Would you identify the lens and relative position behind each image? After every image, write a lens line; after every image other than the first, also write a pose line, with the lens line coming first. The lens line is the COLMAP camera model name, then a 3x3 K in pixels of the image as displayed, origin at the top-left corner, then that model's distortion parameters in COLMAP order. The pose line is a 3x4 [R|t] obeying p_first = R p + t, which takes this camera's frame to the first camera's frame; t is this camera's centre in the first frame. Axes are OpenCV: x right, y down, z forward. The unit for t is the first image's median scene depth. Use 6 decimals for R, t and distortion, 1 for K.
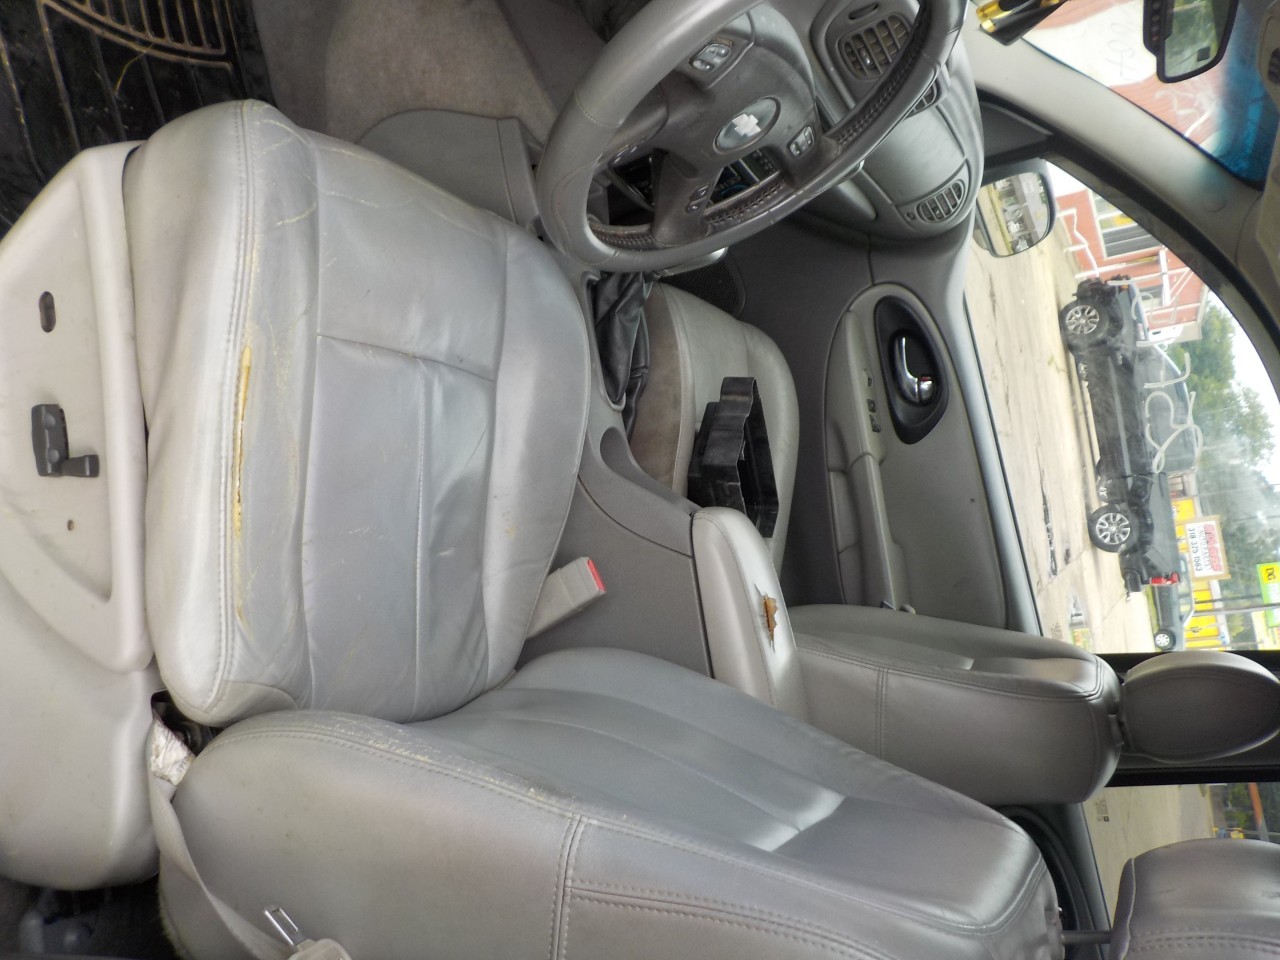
lens RADIAL K [[1133.4, 0, 633.4], [0, 1133.4, 485.9], [0, 0, 1]] dist [0.006091, -0.007649]
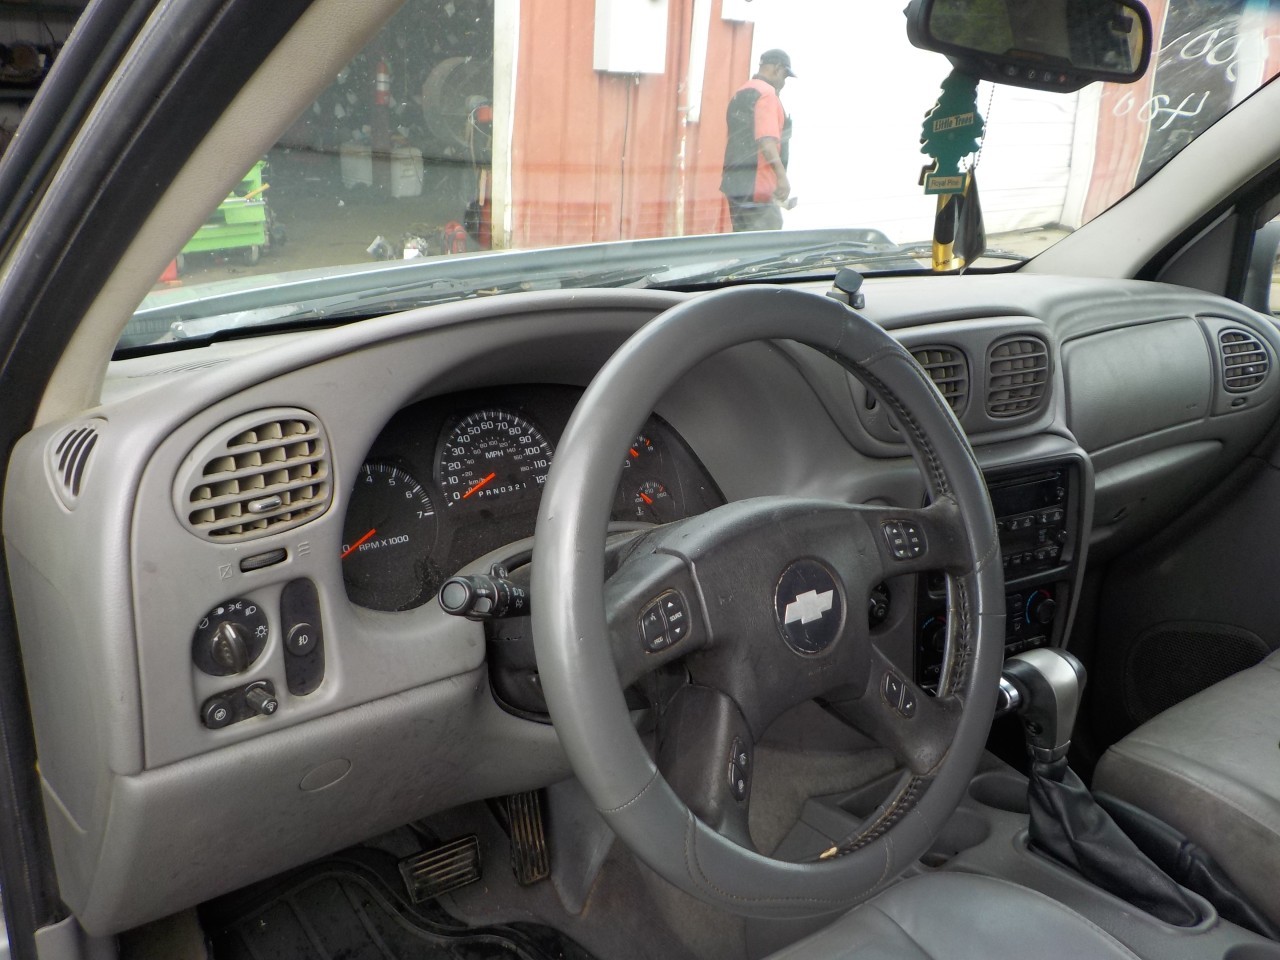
lens RADIAL K [[1133.4, 0, 641.3], [0, 1133.4, 484.1], [0, 0, 1]] dist [0.006091, -0.007649]
pose [[0.445539, -0.885099, -0.134519, 0.158370], [0.623283, 0.414524, -0.663090, 0.059709], [0.642662, 0.211589, 0.736353, 0.242770]]
